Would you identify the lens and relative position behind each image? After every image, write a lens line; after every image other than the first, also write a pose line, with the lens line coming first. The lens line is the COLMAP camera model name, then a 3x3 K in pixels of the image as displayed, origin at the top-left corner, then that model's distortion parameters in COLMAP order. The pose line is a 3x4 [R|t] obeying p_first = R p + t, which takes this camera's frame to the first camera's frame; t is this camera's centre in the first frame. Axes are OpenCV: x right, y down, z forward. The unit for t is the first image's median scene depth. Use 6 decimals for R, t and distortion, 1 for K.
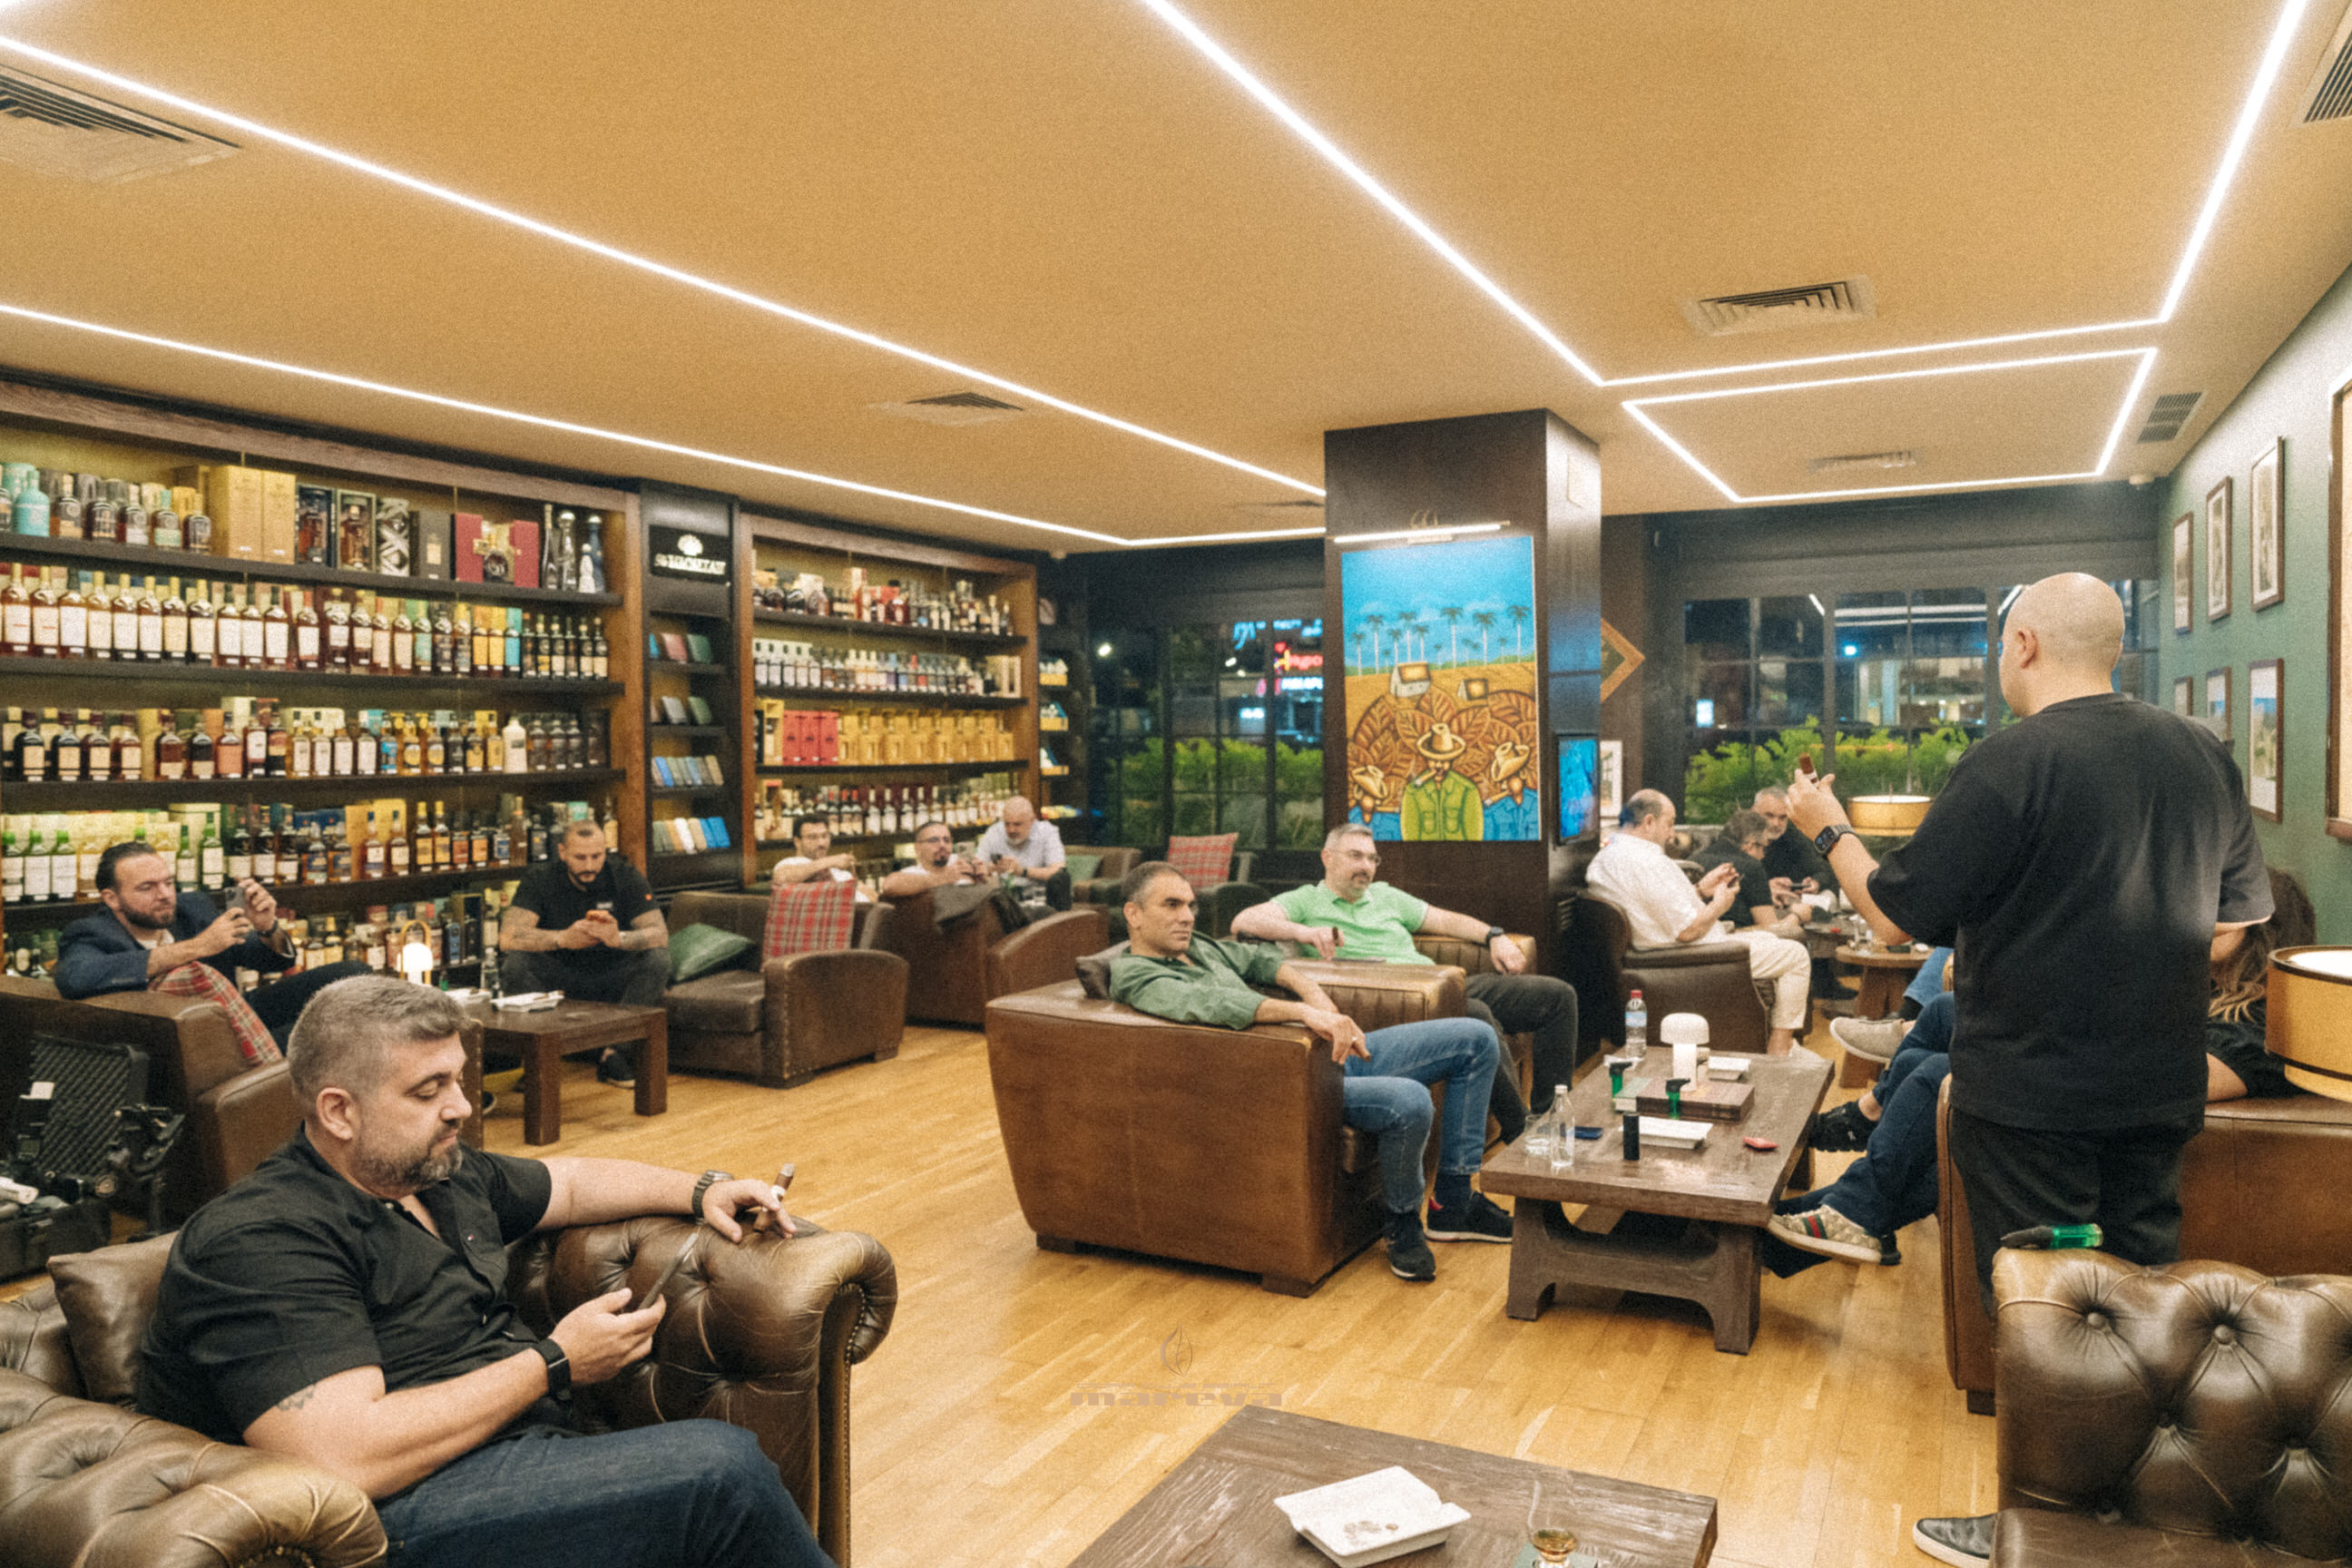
lens RADIAL K [[1575.2, 0, 1180.1], [0, 1575.2, 786.2], [0, 0, 1]] dist [0.000617, 0.000194]
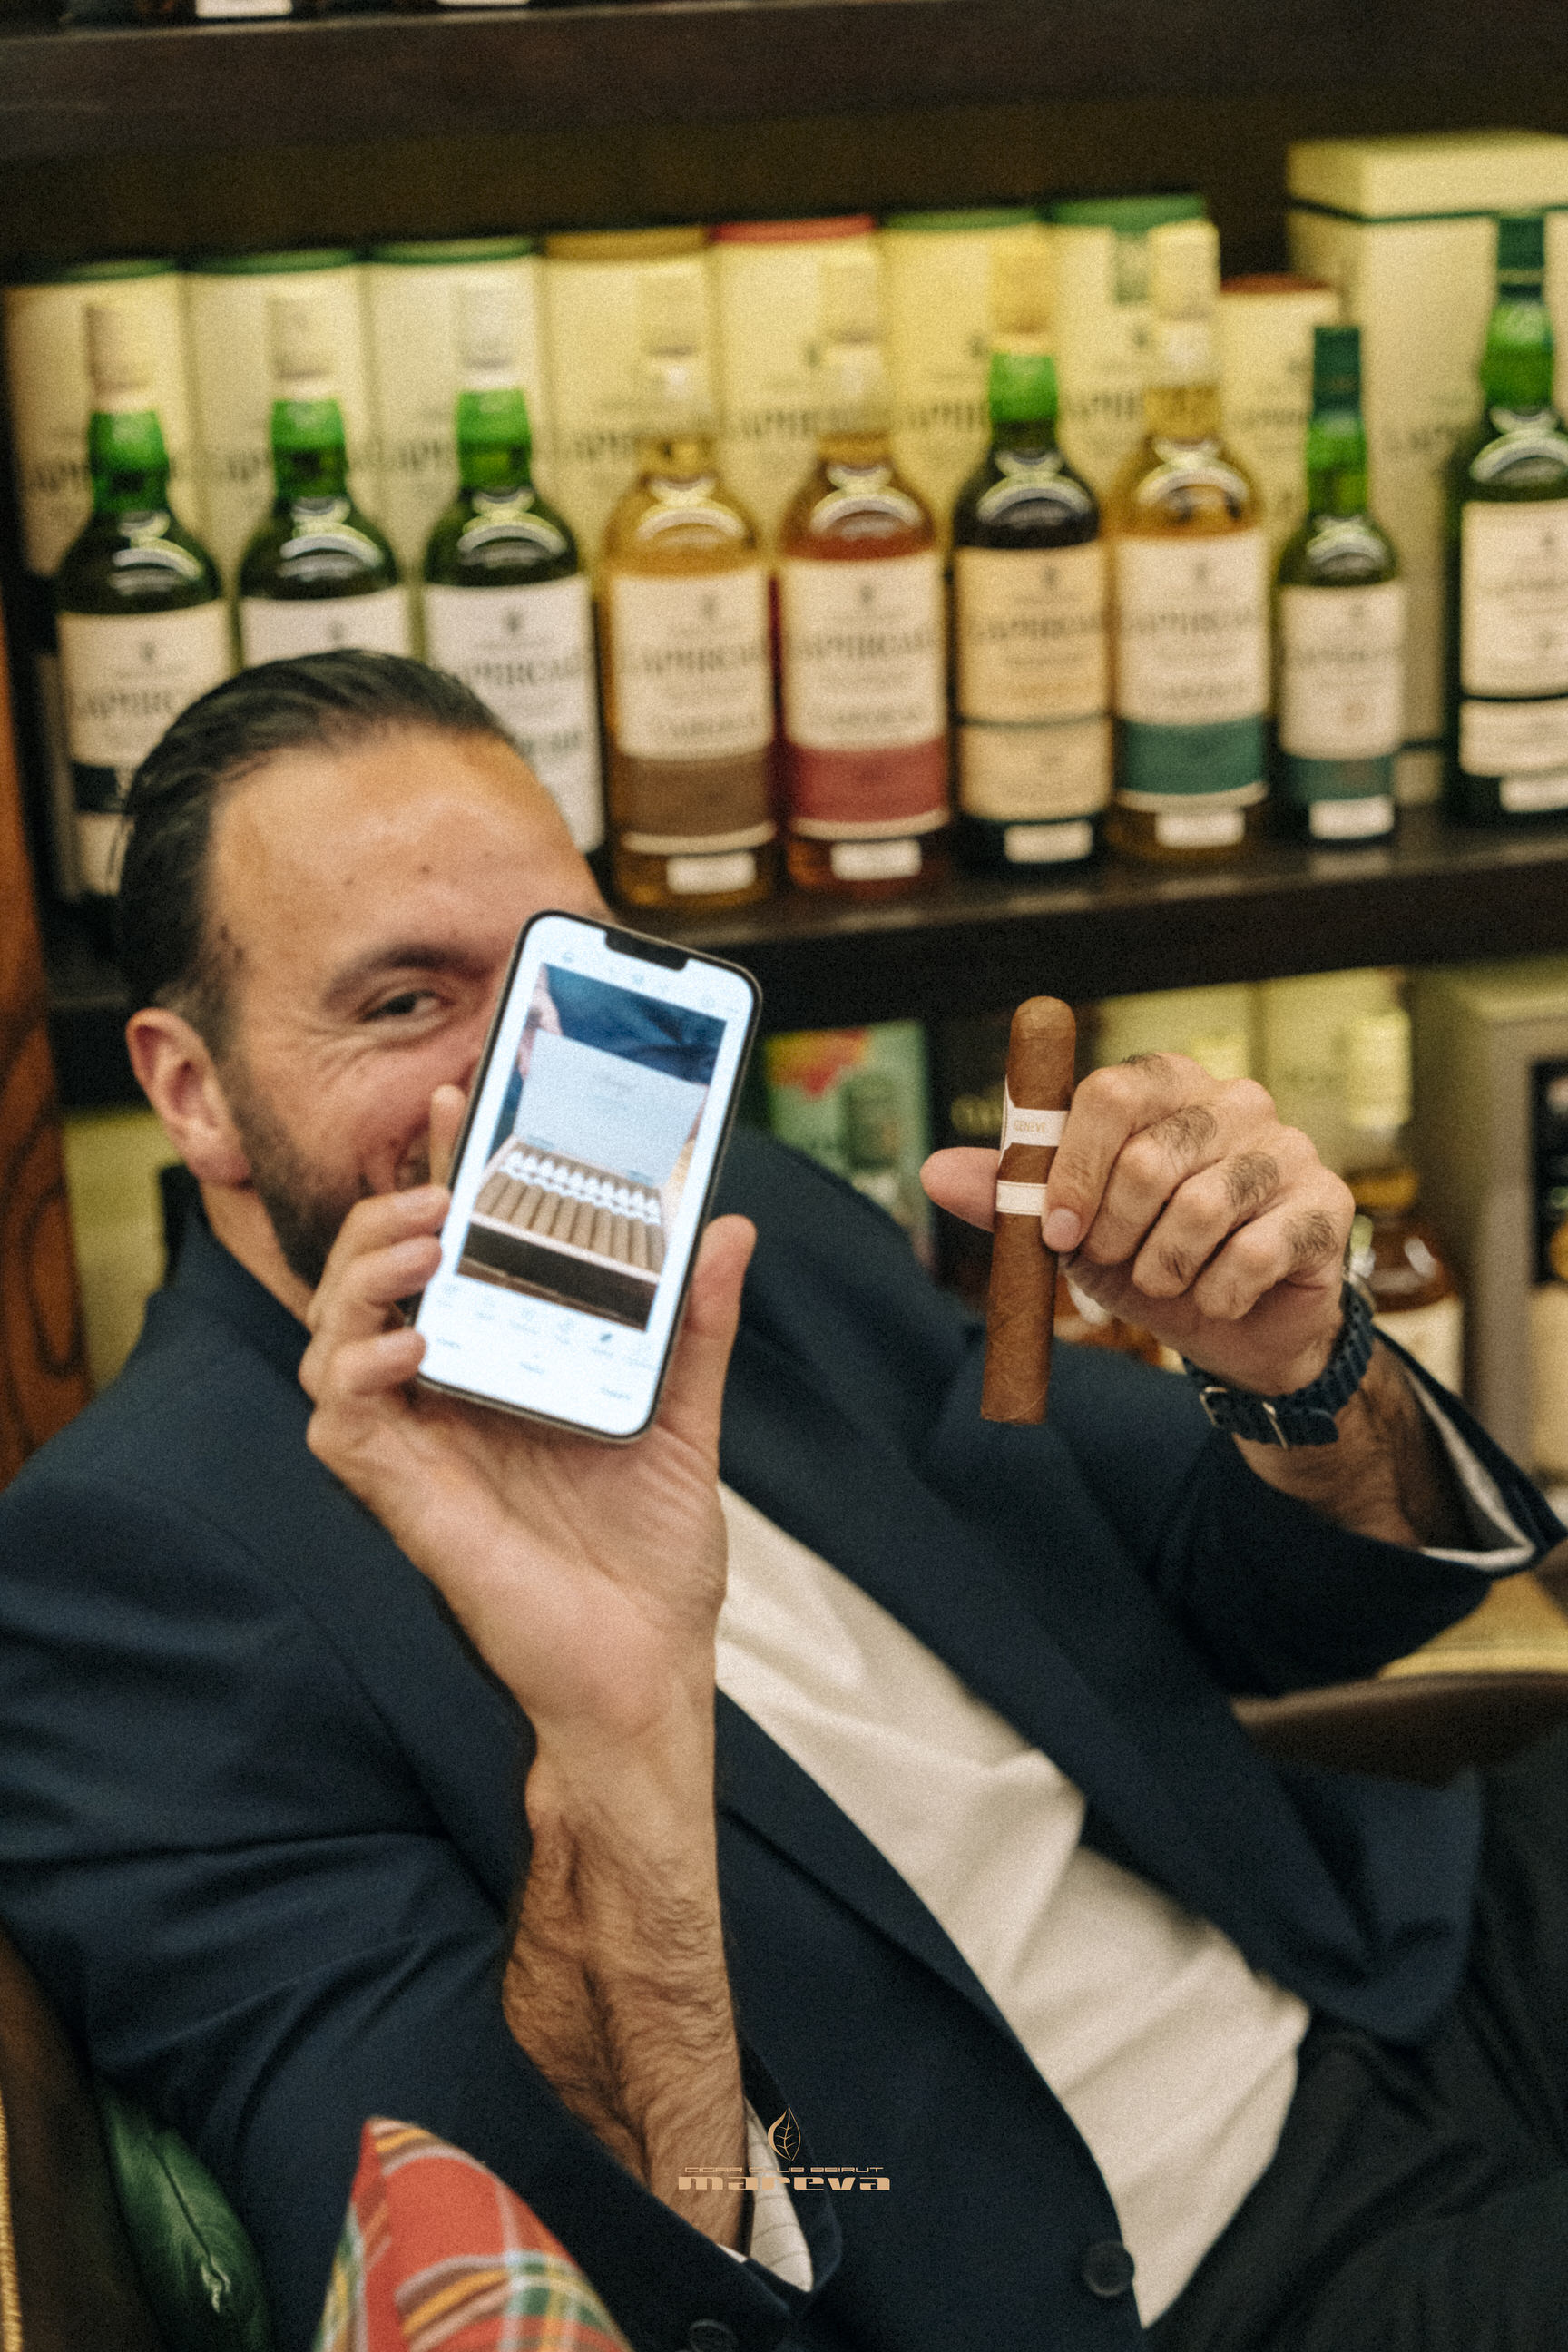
lens RADIAL K [[4127.6, 0, 786.1], [0, 4127.6, 1187.5], [0, 0, 1]] dist [0.036496, 0.000000]
pose [[0.616434, 0.205073, -0.760233, -0.348922], [0.042306, 0.955469, 0.292042, -0.008145], [0.786269, -0.212187, 0.580308, 0.680298]]
